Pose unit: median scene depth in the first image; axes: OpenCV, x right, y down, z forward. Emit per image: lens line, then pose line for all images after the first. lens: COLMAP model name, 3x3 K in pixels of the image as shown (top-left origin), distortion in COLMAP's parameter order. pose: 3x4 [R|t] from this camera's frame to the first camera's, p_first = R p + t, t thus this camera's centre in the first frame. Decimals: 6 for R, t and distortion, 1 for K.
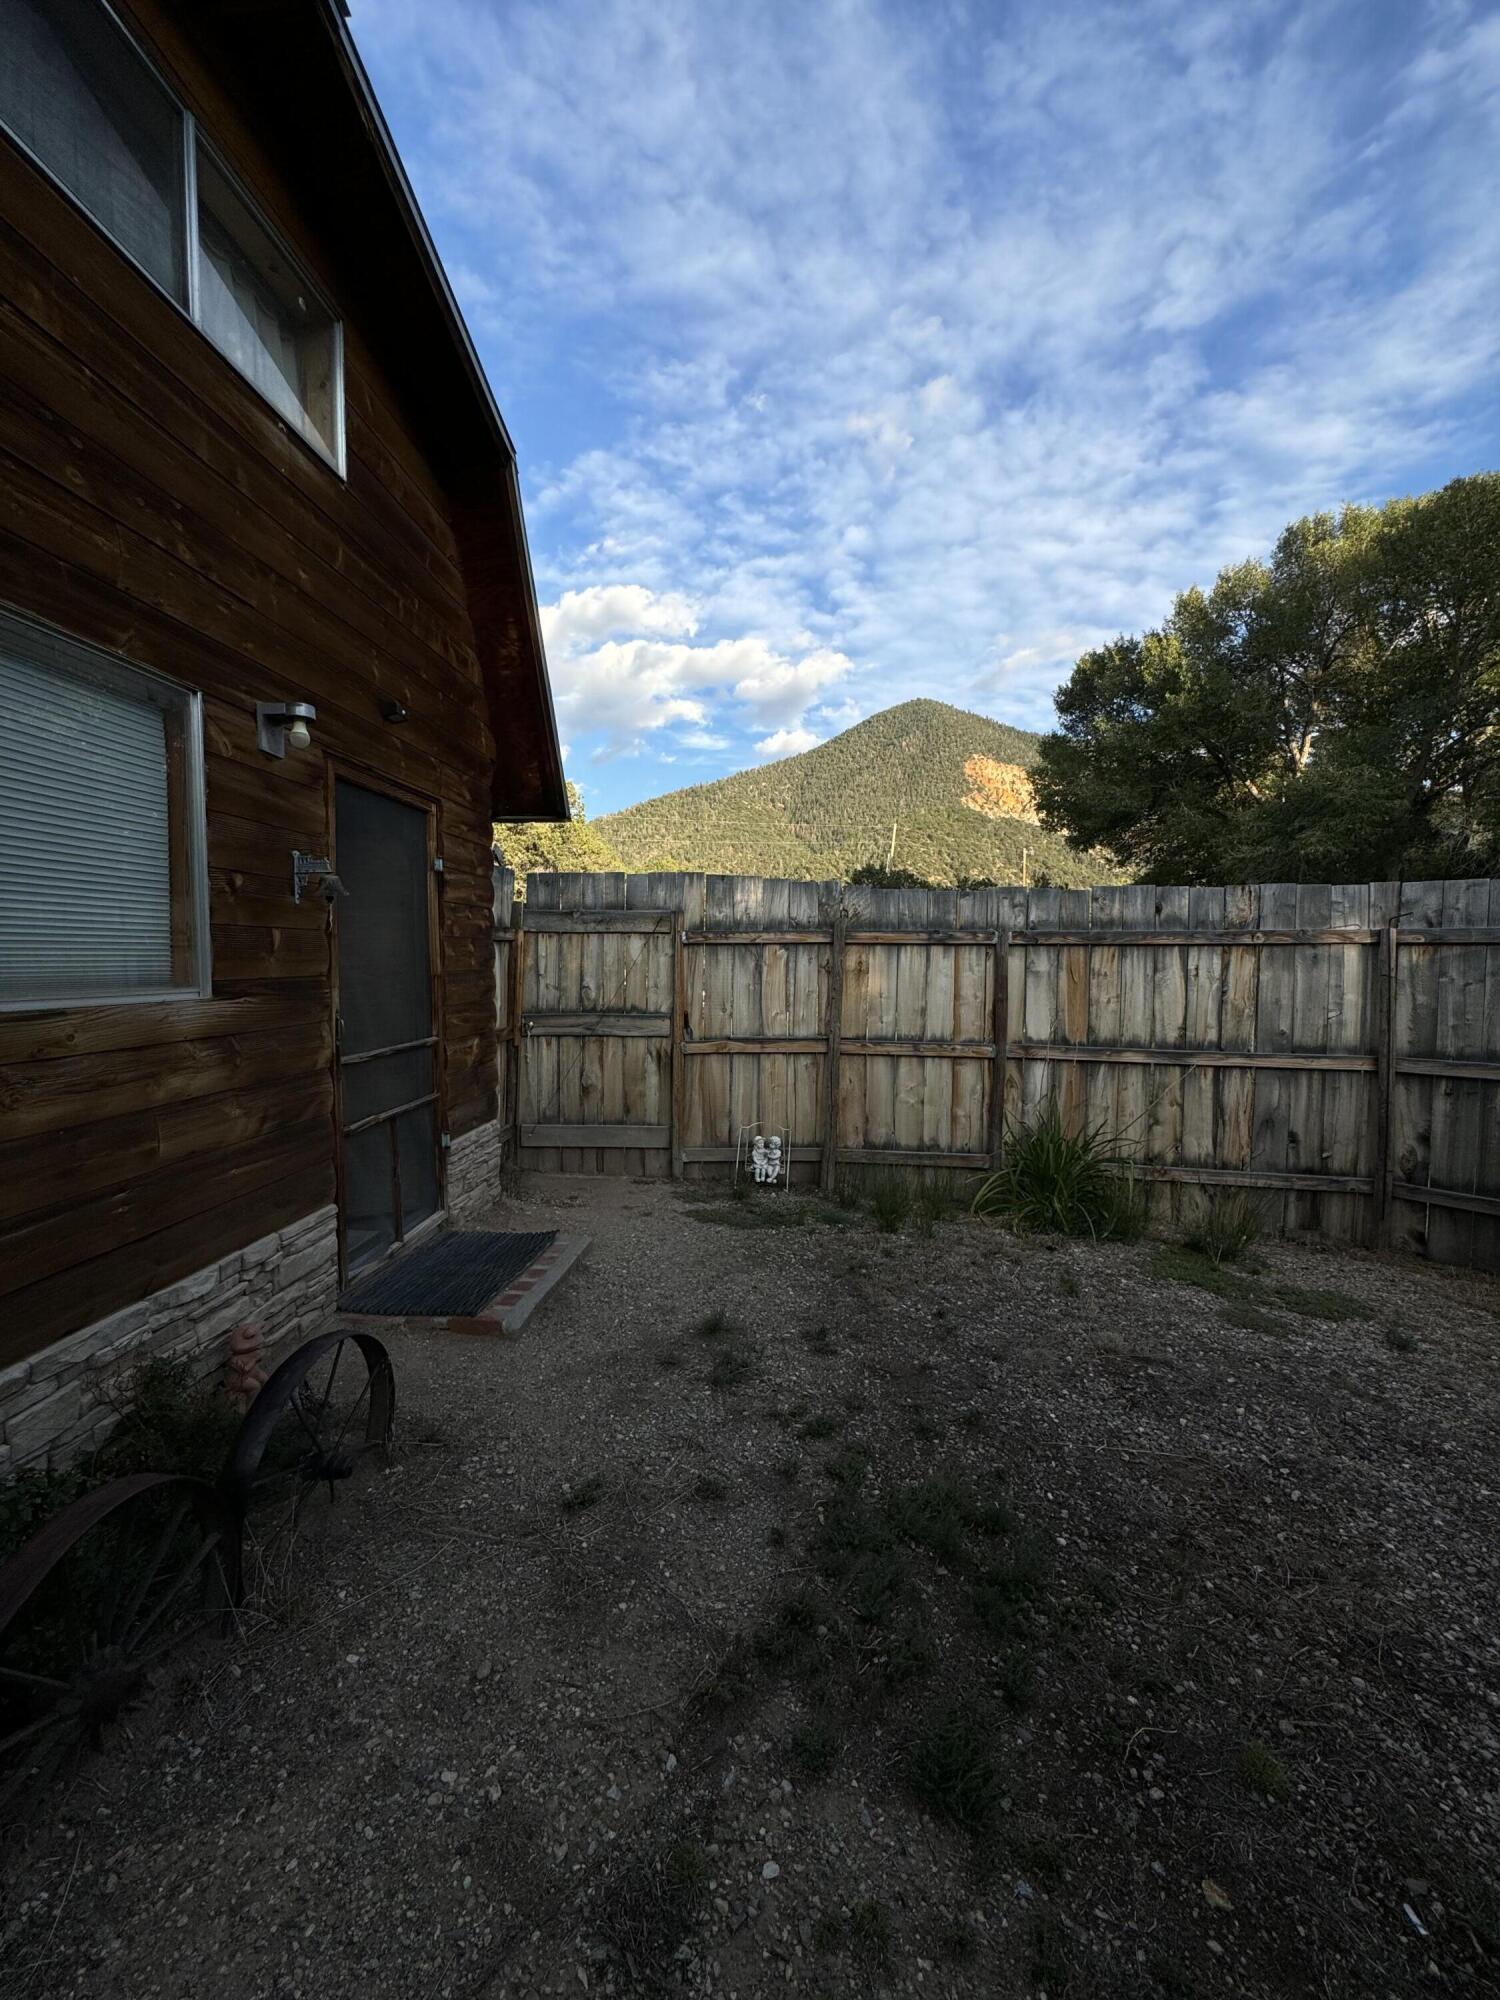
lens RADIAL K [[787.4, 0, 766.4], [0, 787.4, 1006.0], [0, 0, 1]] dist [0.000937, 0.001791]
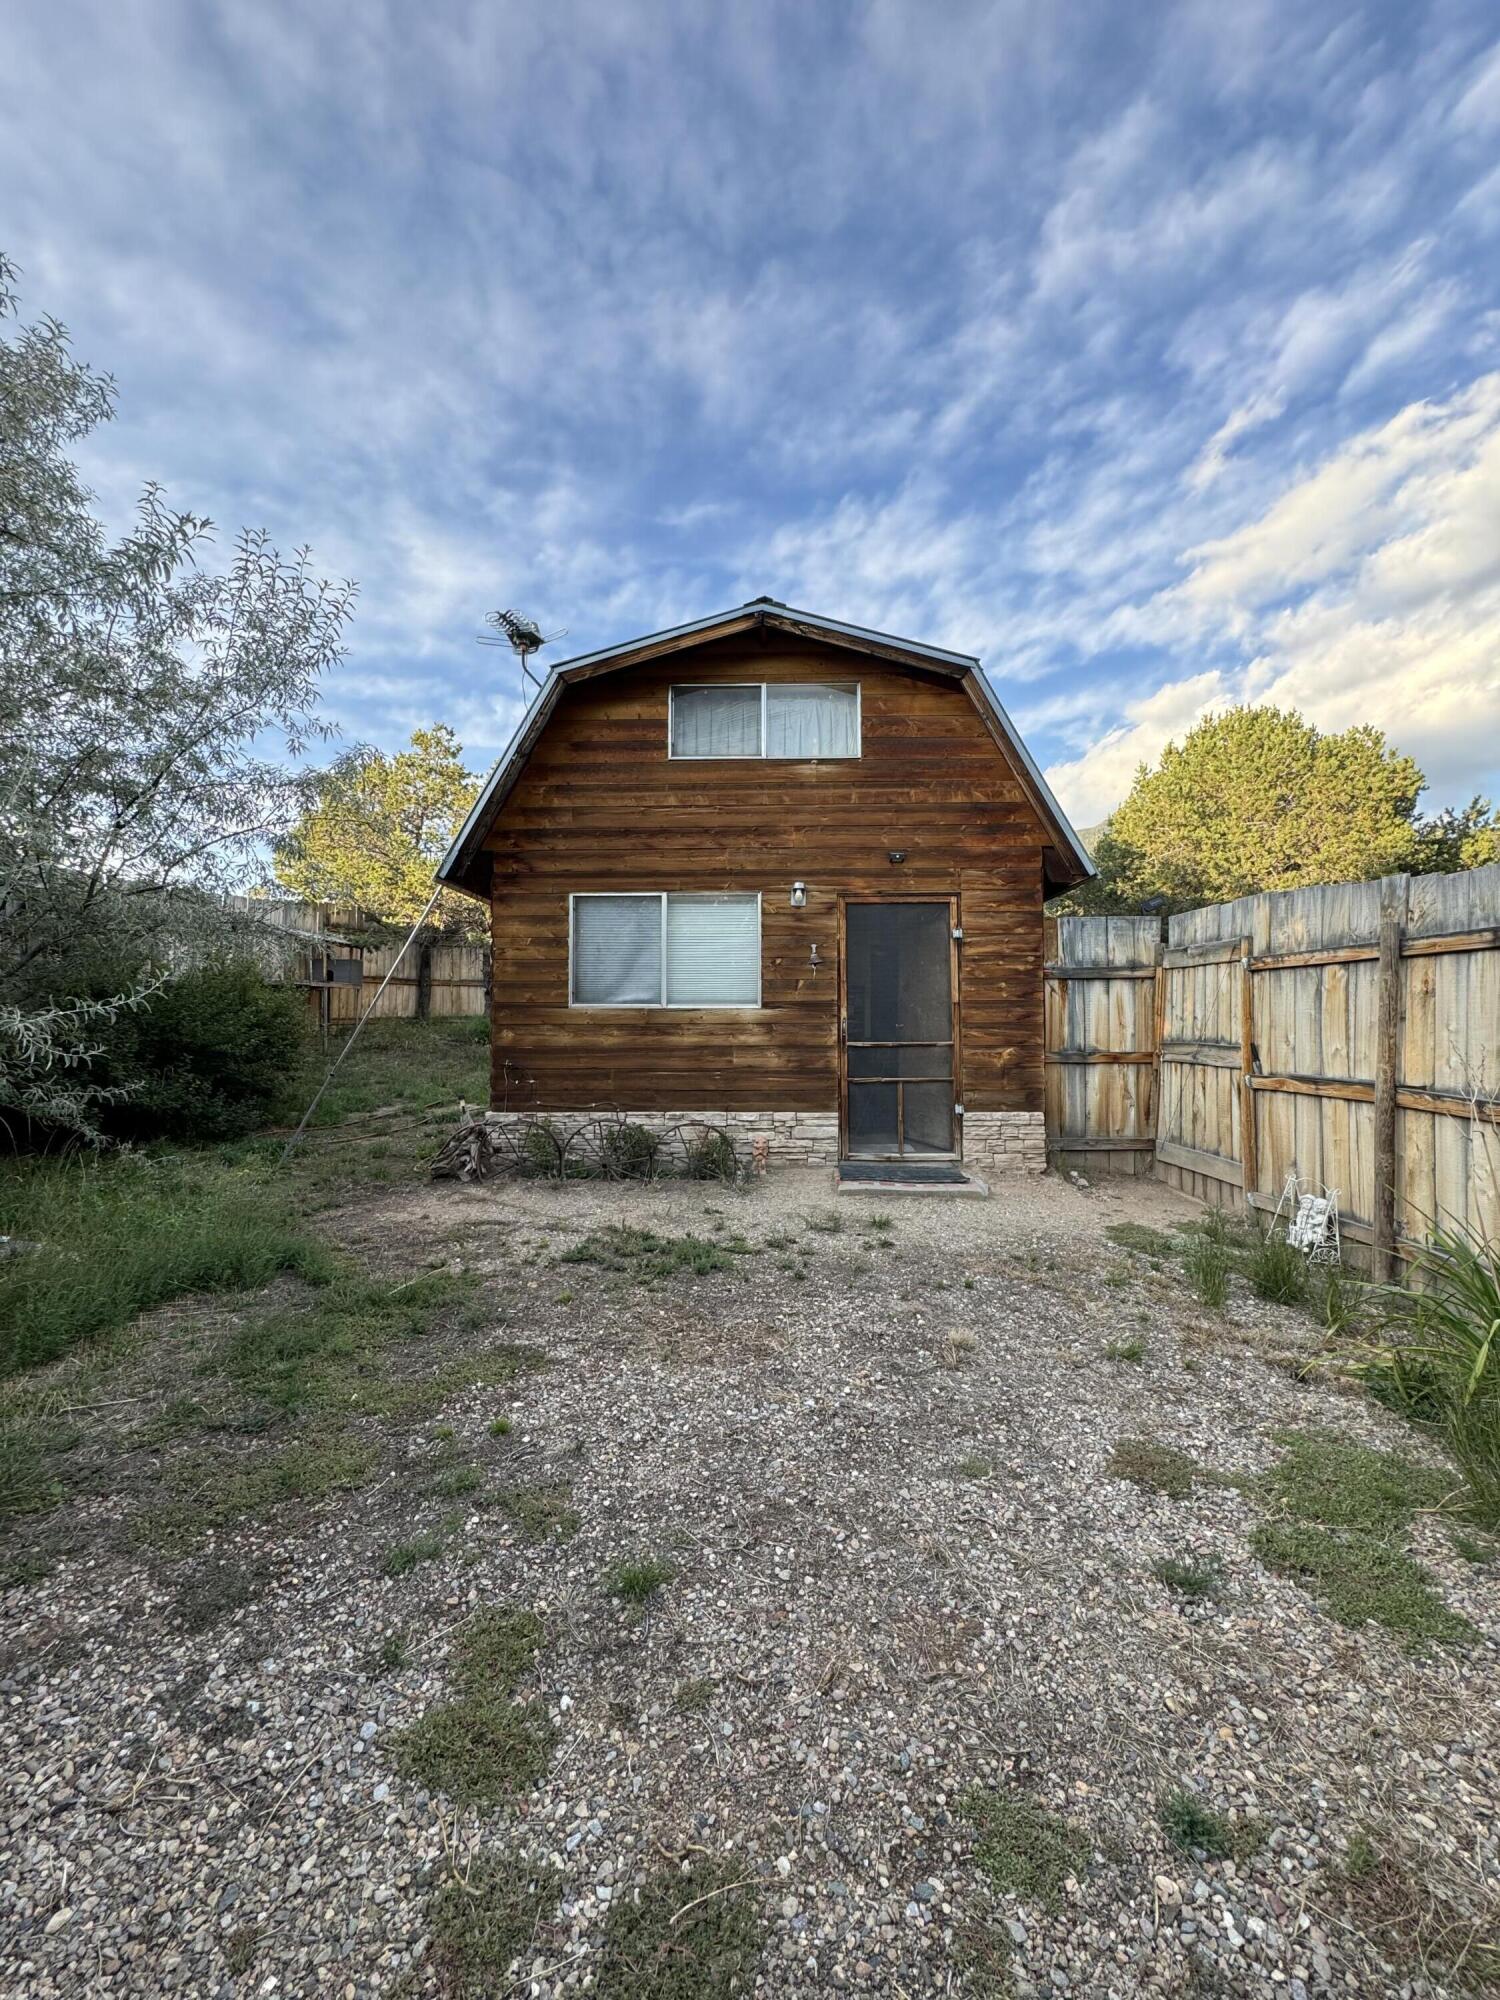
lens RADIAL K [[787.4, 0, 751.6], [0, 787.4, 1012.8], [0, 0, 1]] dist [0.000937, 0.001791]
pose [[0.050419, -0.012816, -0.998646, 1.144141], [-0.058139, 0.998184, -0.015746, 0.029194], [0.997035, 0.058854, 0.049582, 0.516312]]
